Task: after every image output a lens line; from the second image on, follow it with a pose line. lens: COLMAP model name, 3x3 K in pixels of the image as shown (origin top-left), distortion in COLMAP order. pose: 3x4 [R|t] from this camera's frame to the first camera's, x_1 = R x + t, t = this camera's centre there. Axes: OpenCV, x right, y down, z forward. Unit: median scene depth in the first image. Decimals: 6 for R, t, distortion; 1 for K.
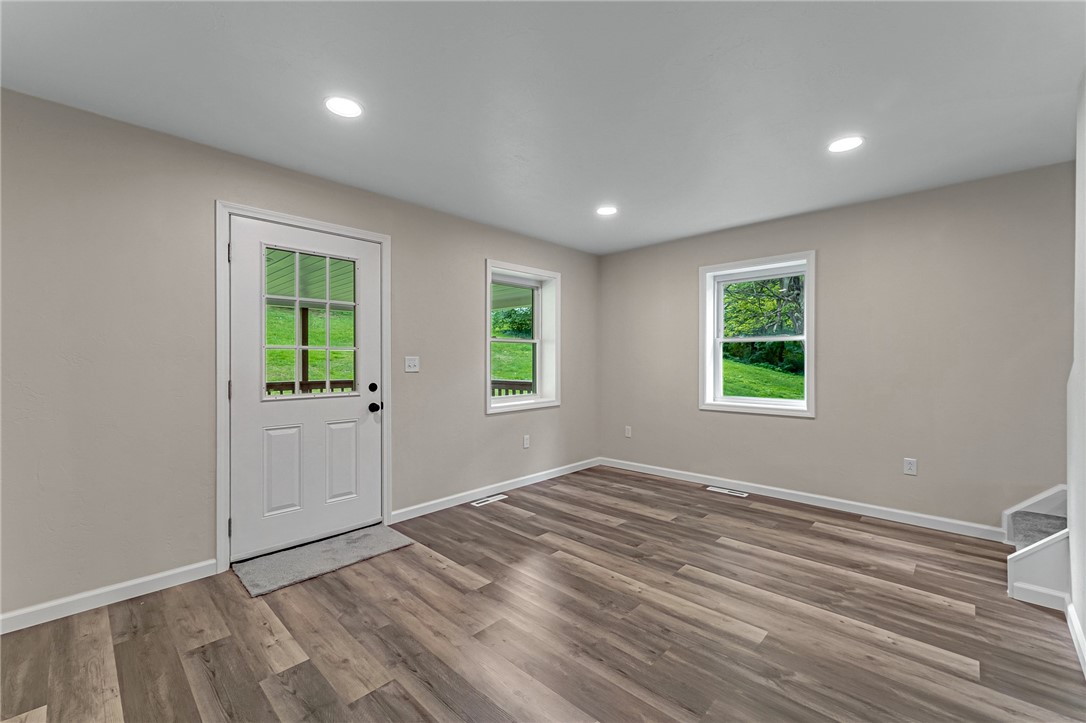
lens RADIAL K [[442.5, 0, 547.8], [0, 442.5, 368.0], [0, 0, 1]] dist [-0.002138, -0.000977]
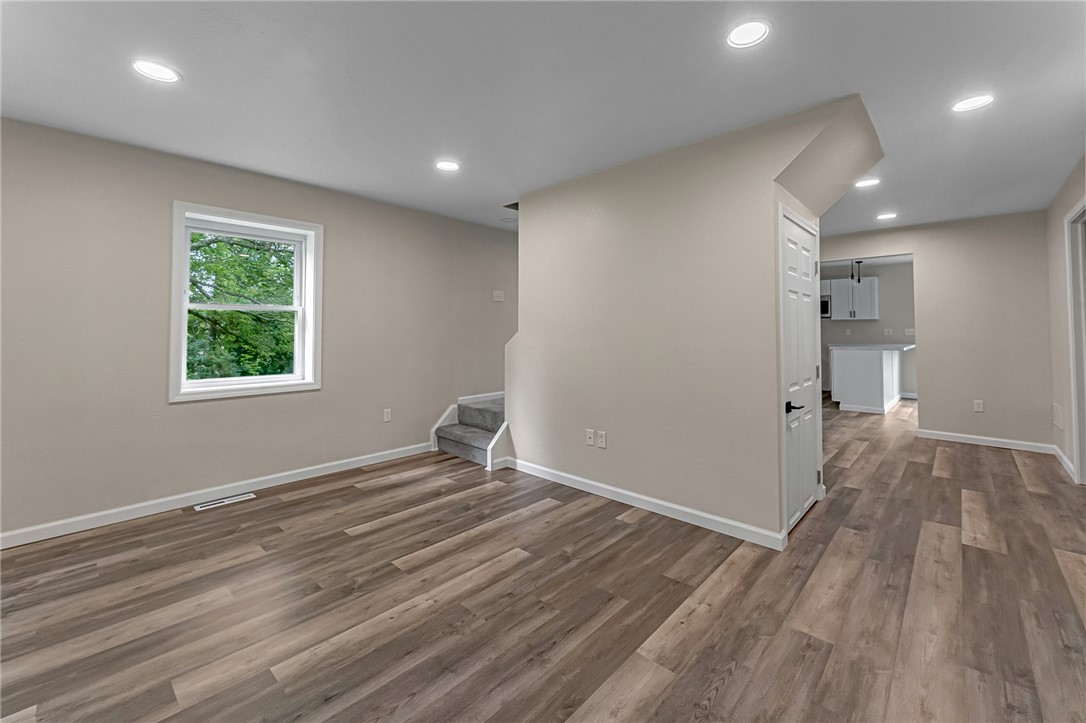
lens RADIAL K [[442.5, 0, 534.7], [0, 442.5, 329.3], [0, 0, 1]] dist [-0.002138, -0.000977]
pose [[0.008116, 0.006643, 0.999945, -0.627683], [0.017683, 0.999821, -0.006786, -0.015590], [-0.999811, 0.017737, 0.007997, 0.752204]]
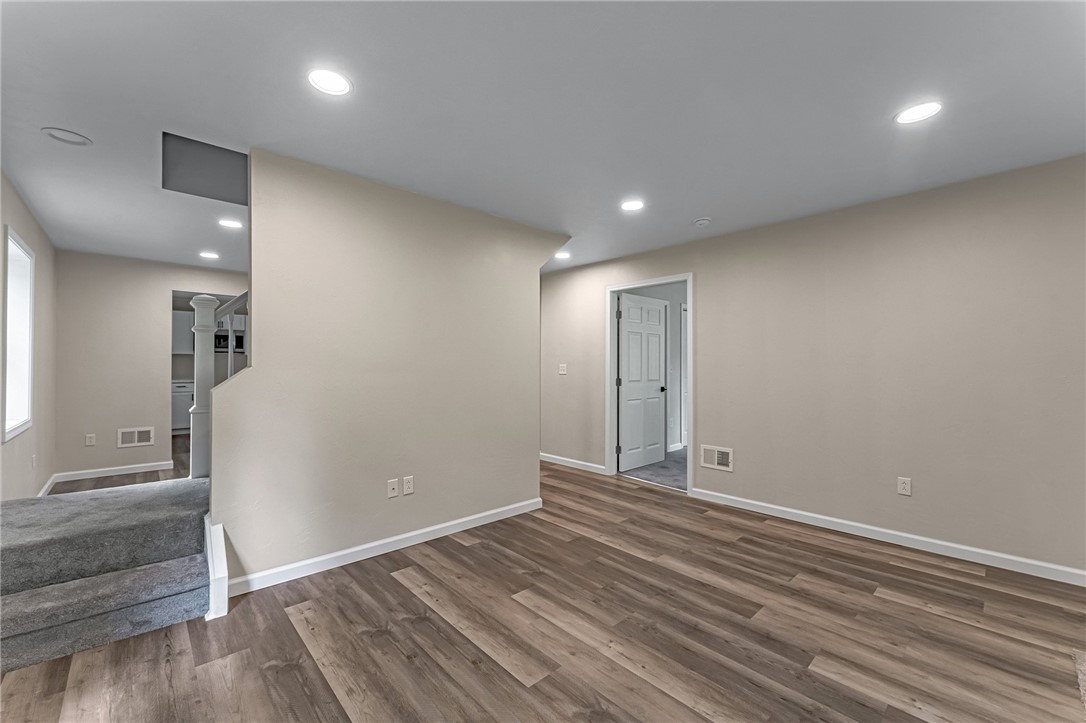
lens RADIAL K [[442.5, 0, 532.9], [0, 442.5, 358.1], [0, 0, 1]] dist [-0.002138, -0.000977]
pose [[-0.996256, -0.000026, 0.086456, 0.271286], [-0.000179, 0.999998, -0.001758, -0.039923], [-0.086456, -0.001767, -0.996254, 1.779860]]
